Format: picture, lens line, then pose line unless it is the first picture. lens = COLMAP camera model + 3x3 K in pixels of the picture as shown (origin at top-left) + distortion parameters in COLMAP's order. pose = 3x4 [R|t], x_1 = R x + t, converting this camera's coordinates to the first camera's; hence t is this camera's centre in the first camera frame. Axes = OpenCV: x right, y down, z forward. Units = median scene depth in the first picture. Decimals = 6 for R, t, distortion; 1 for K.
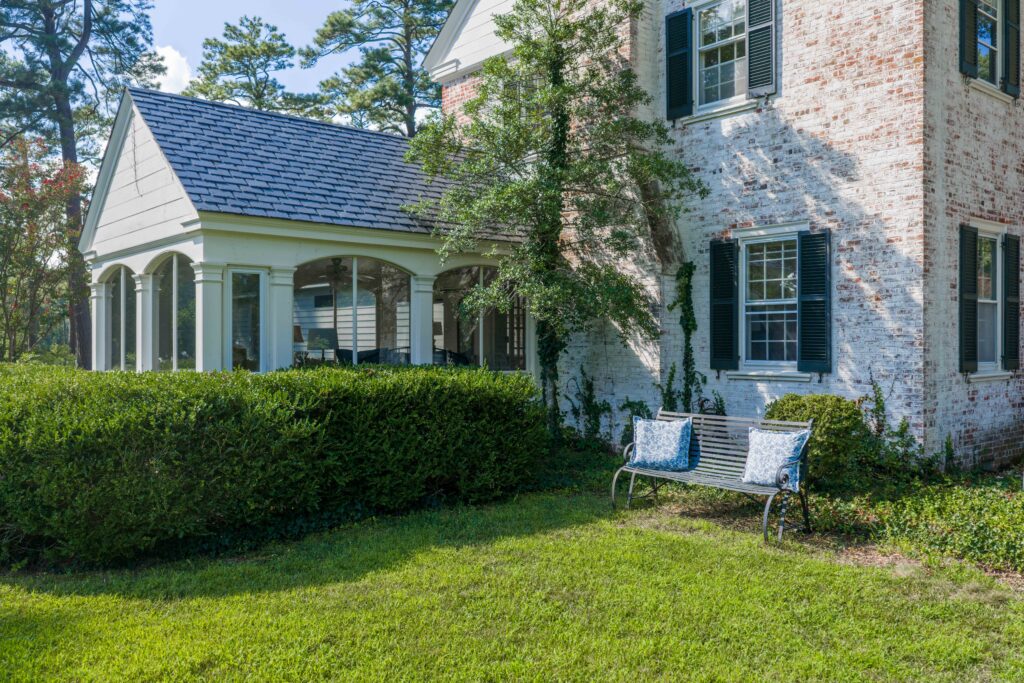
lens RADIAL K [[864.4, 0, 512.0], [0, 864.4, 341.5], [0, 0, 1]] dist [0.002832, -0.006451]
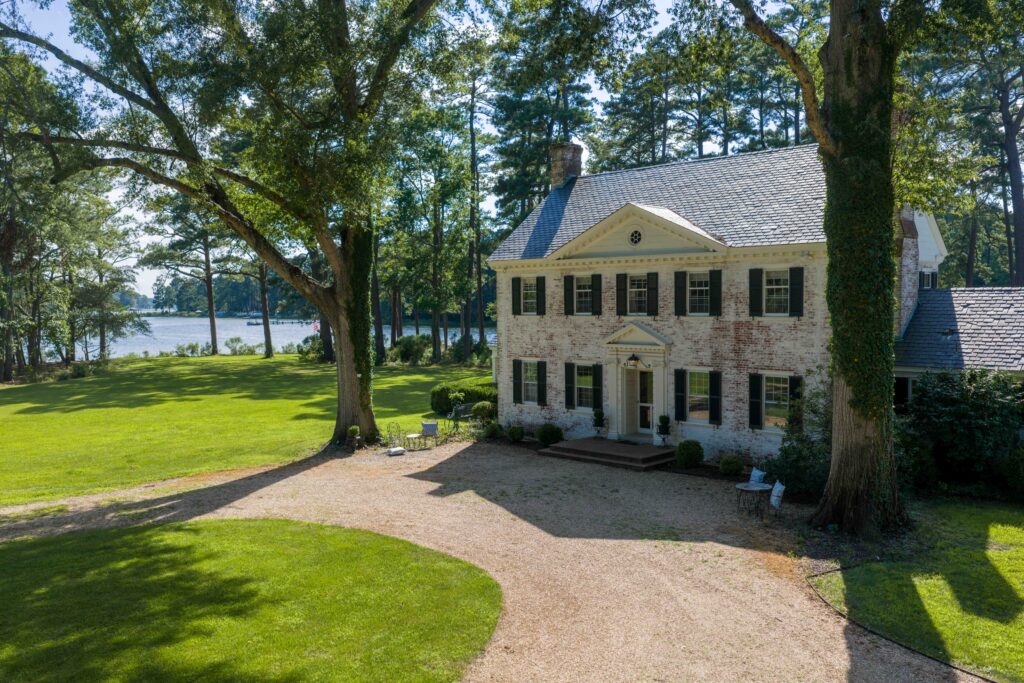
lens RADIAL K [[847.0, 0, 512.0], [0, 847.0, 341.5], [0, 0, 1]] dist [0.010970, 0.003157]
pose [[0.100451, 0.046139, -0.993872, 3.599946], [0.006095, 0.998877, 0.046987, -0.341406], [0.994923, -0.010778, 0.100057, 0.625340]]
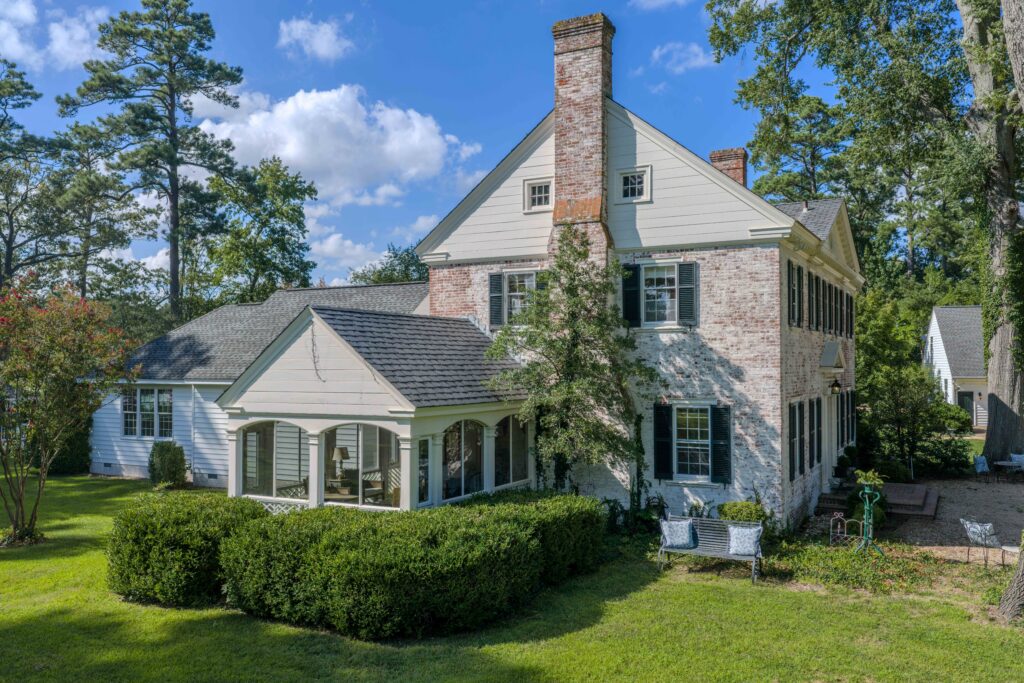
lens RADIAL K [[864.4, 0, 512.0], [0, 864.4, 341.5], [0, 0, 1]] dist [0.002832, -0.006451]
pose [[0.930091, 0.008653, 0.367226, -0.722211], [0.000815, 0.999671, -0.025619, -0.213732], [-0.367327, 0.024128, 0.929779, -0.533846]]
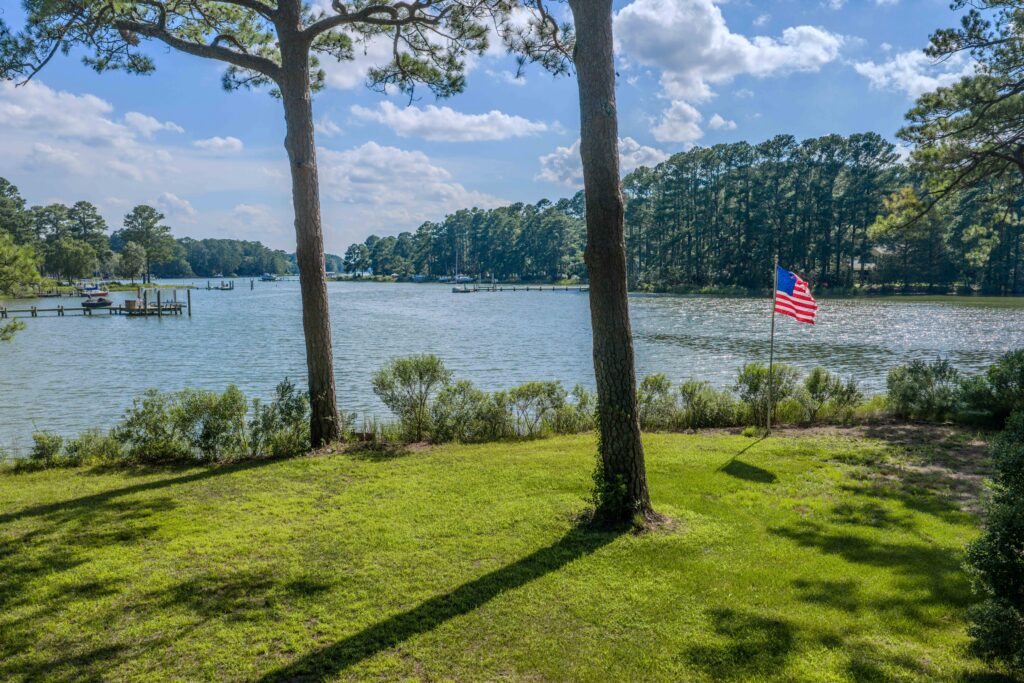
lens RADIAL K [[864.4, 0, 512.0], [0, 864.4, 341.5], [0, 0, 1]] dist [0.002832, -0.006451]
pose [[-0.129865, 0.083511, -0.988009, -4.223691], [0.008646, 0.996504, 0.083092, -0.165007], [0.991494, 0.002248, -0.130134, -1.035285]]
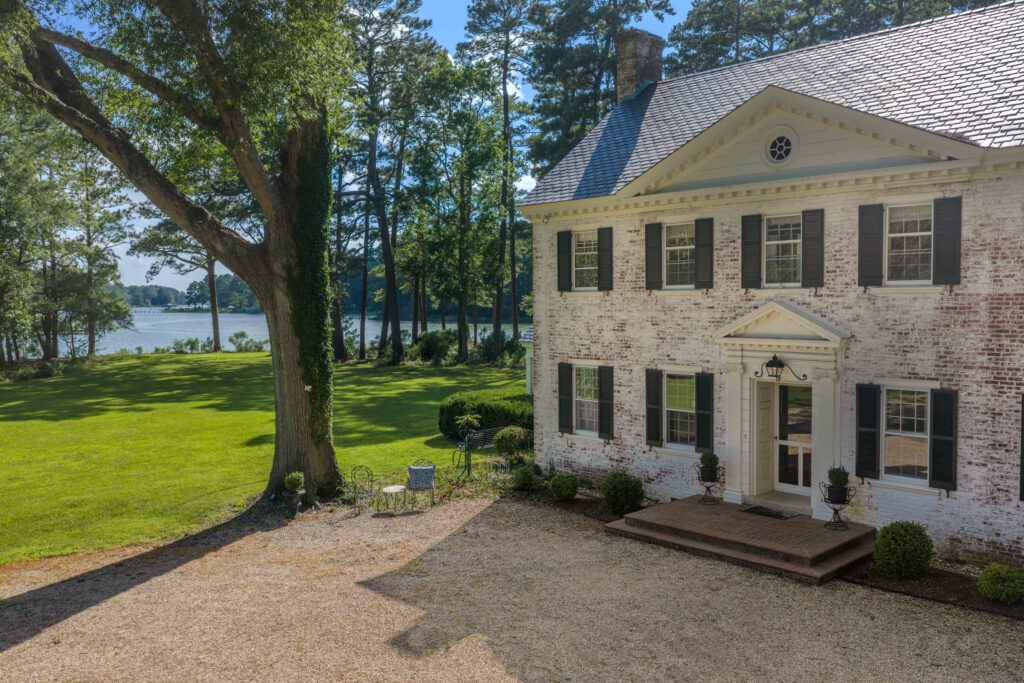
lens RADIAL K [[844.7, 0, 512.0], [0, 844.7, 341.5], [0, 0, 1]] dist [-0.003667, -0.007089]
pose [[0.058007, 0.049090, -0.997109, 2.431234], [0.003910, 0.998771, 0.049399, -0.274018], [0.998309, -0.006764, 0.057743, 0.721724]]
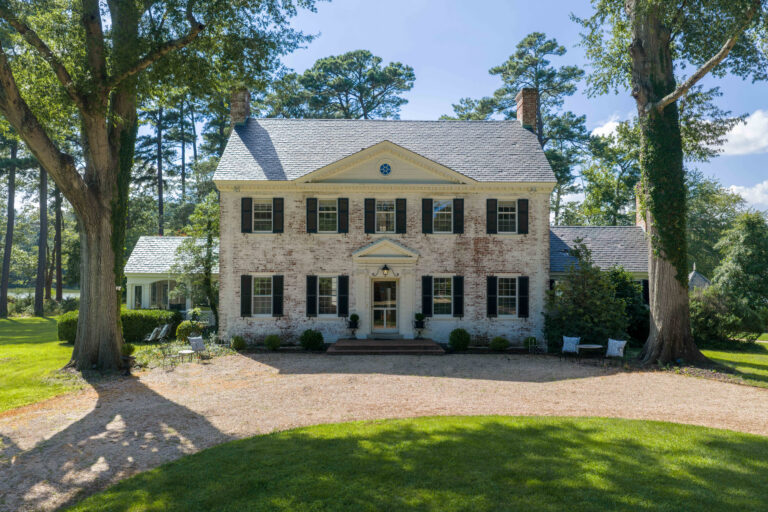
lens RADIAL K [[635.2, 0, 384.0], [0, 635.2, 256.0], [0, 0, 1]] dist [0.010970, 0.003157]
pose [[0.773170, -0.016251, -0.633991, 2.485363], [-0.005066, 0.999481, -0.031798, -0.126665], [0.634179, 0.027797, 0.772687, -0.617789]]
